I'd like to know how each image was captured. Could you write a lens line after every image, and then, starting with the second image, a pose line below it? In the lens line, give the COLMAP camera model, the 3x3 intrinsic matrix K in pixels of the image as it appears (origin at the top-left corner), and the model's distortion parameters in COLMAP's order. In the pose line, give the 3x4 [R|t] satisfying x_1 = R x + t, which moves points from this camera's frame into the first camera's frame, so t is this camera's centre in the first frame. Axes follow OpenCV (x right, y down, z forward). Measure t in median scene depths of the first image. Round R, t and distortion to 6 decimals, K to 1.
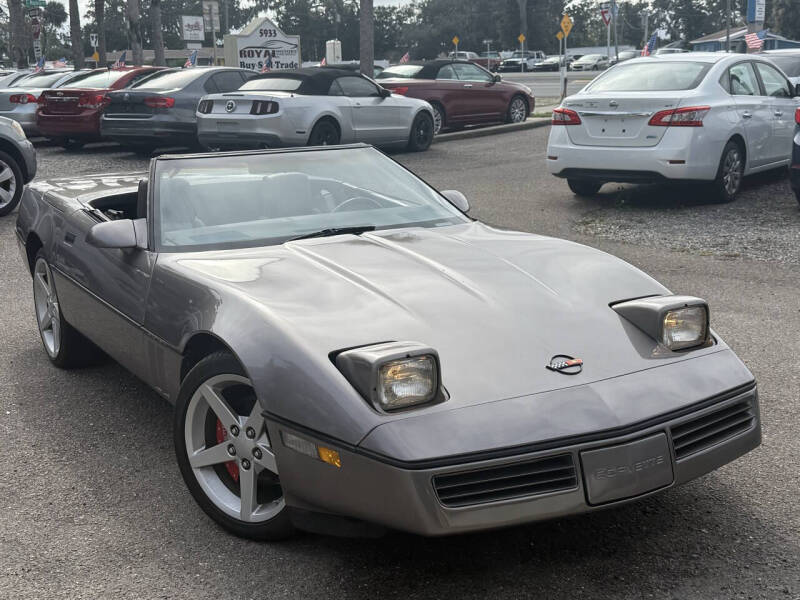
lens RADIAL K [[882.6, 0, 374.3], [0, 882.6, 292.3], [0, 0, 1]] dist [0.160287, -0.275320]
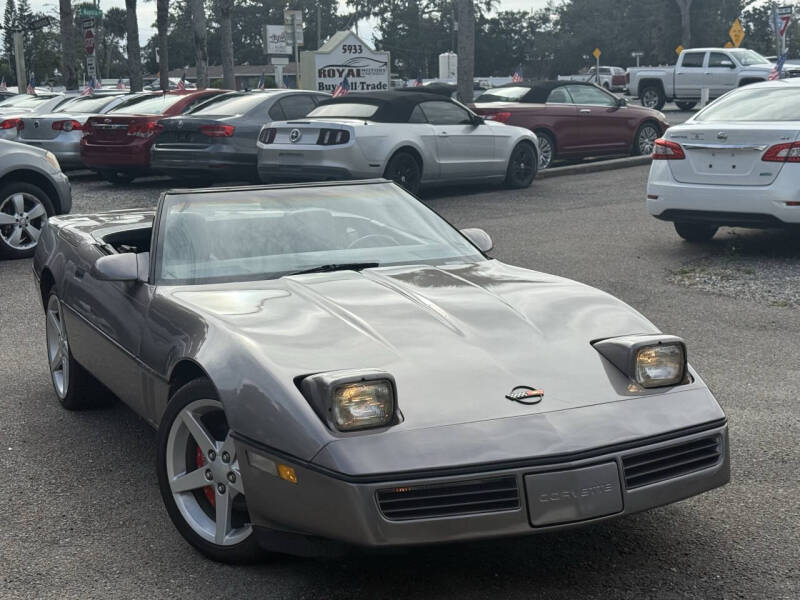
lens RADIAL K [[1099.9, 0, 400.0], [0, 1099.9, 300.0], [0, 0, 1]] dist [0.130070, -0.139601]
pose [[0.996527, 0.016964, -0.081522, 0.095764], [-0.021512, 0.998242, -0.055227, 0.025149], [0.080442, 0.056789, 0.995140, -0.157884]]
